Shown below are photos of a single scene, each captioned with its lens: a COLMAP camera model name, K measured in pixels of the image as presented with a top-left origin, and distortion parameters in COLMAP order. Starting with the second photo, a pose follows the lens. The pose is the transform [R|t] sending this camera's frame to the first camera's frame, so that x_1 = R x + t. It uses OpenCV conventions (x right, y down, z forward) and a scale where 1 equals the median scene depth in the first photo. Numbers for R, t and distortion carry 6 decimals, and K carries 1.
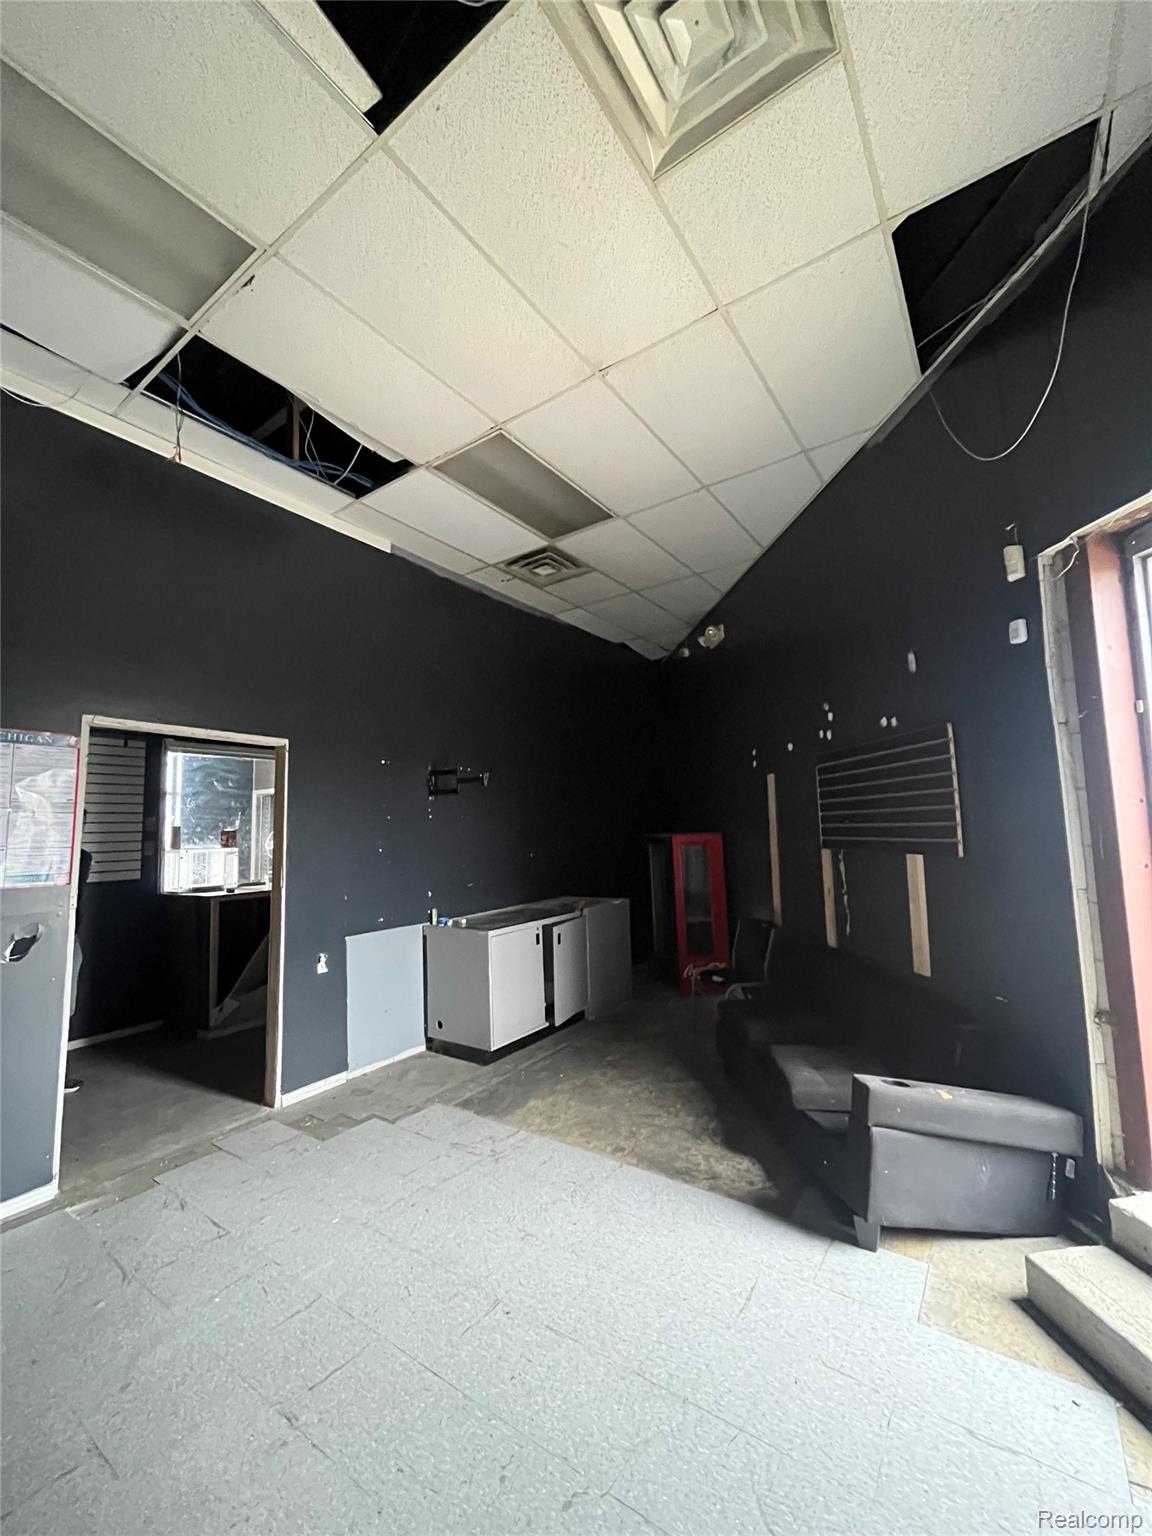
lens RADIAL K [[620.1, 0, 582.6], [0, 620.1, 771.4], [0, 0, 1]] dist [-0.001845, -0.000130]
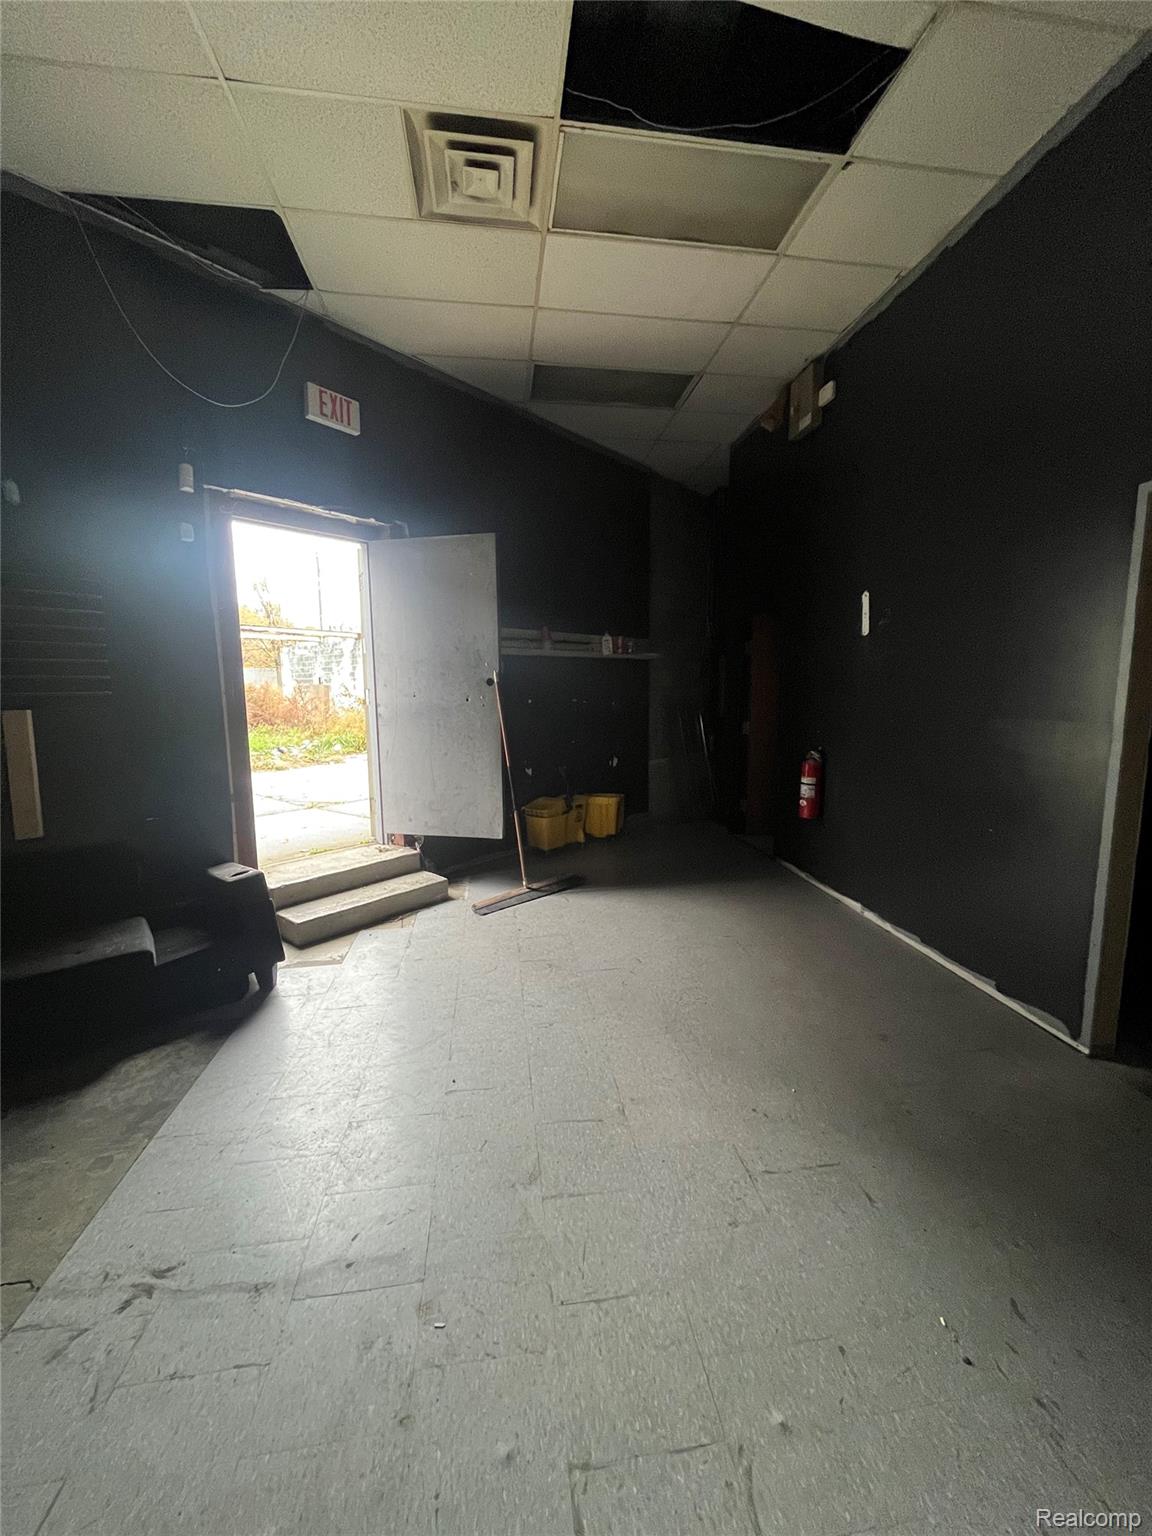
lens RADIAL K [[620.1, 0, 582.6], [0, 620.1, 771.4], [0, 0, 1]] dist [-0.001845, -0.000130]
pose [[-0.681589, -0.068914, 0.728483, -0.720579], [-0.042001, 0.997598, 0.055075, 0.144766], [-0.730529, 0.006942, -0.682847, 1.064914]]
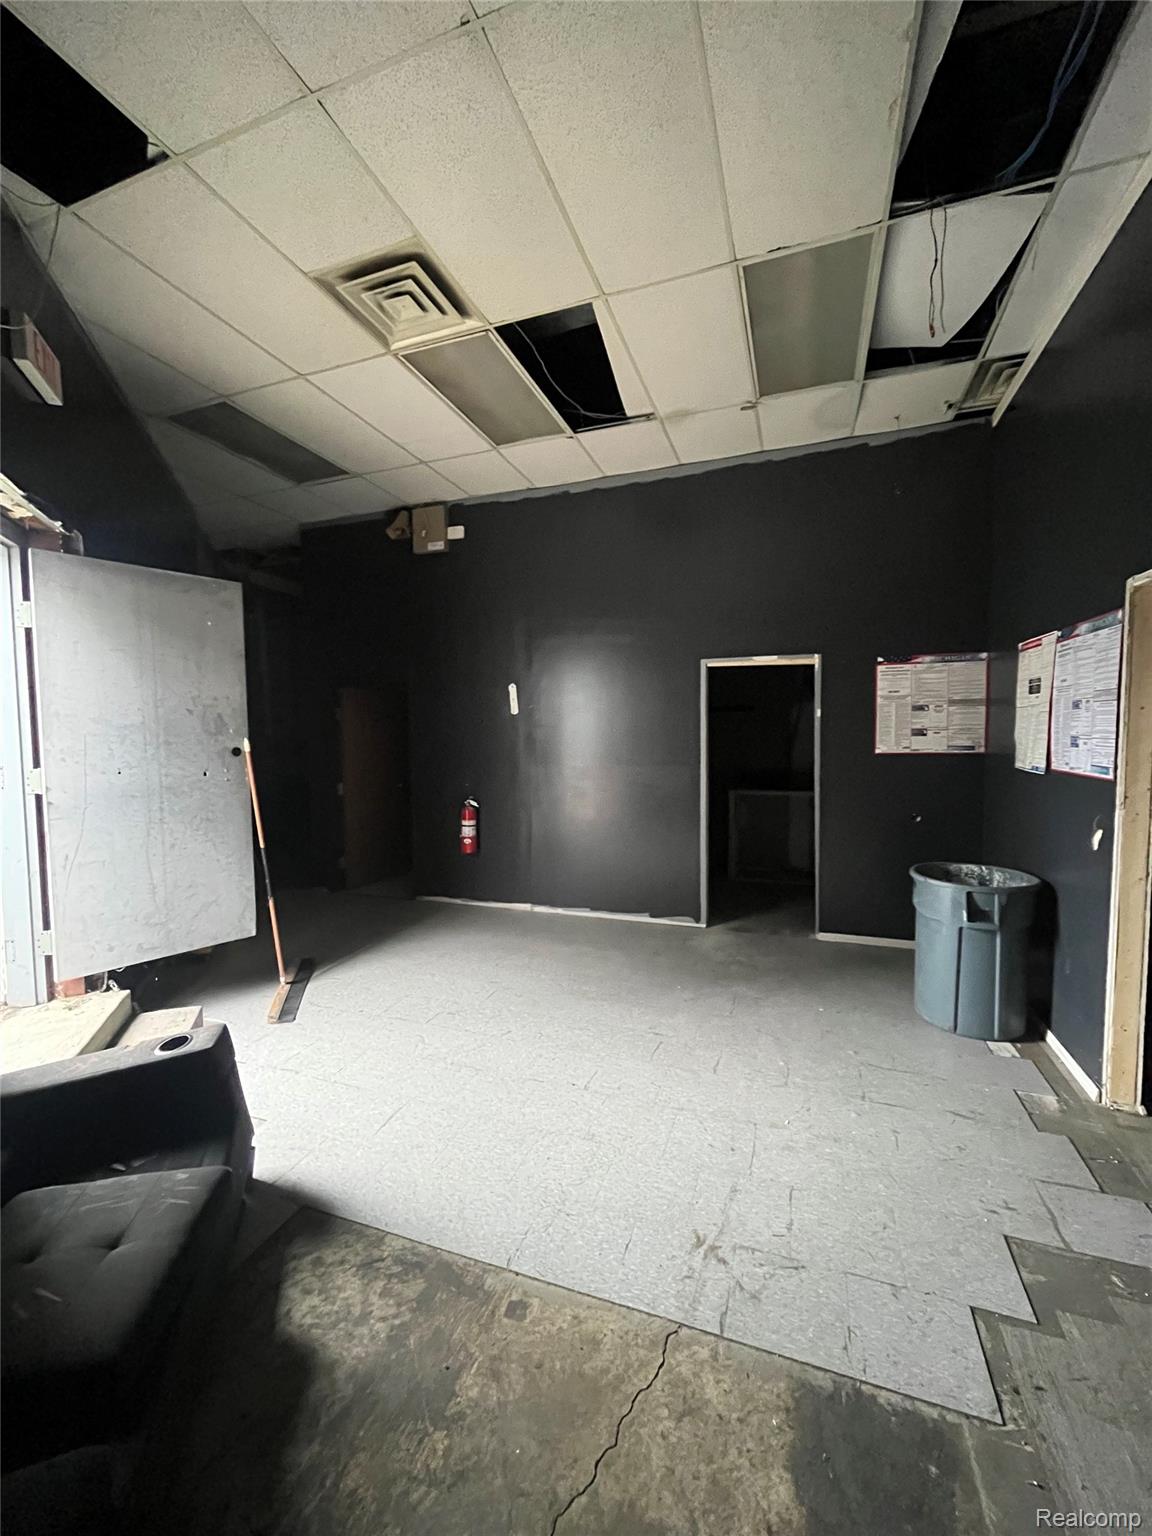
lens RADIAL K [[620.1, 0, 582.6], [0, 620.1, 771.4], [0, 0, 1]] dist [-0.001845, -0.000130]
pose [[-0.965177, 0.052316, -0.256313, 0.119552], [0.060719, 0.997842, -0.024974, 0.136986], [0.254453, -0.039667, -0.966271, 1.570321]]
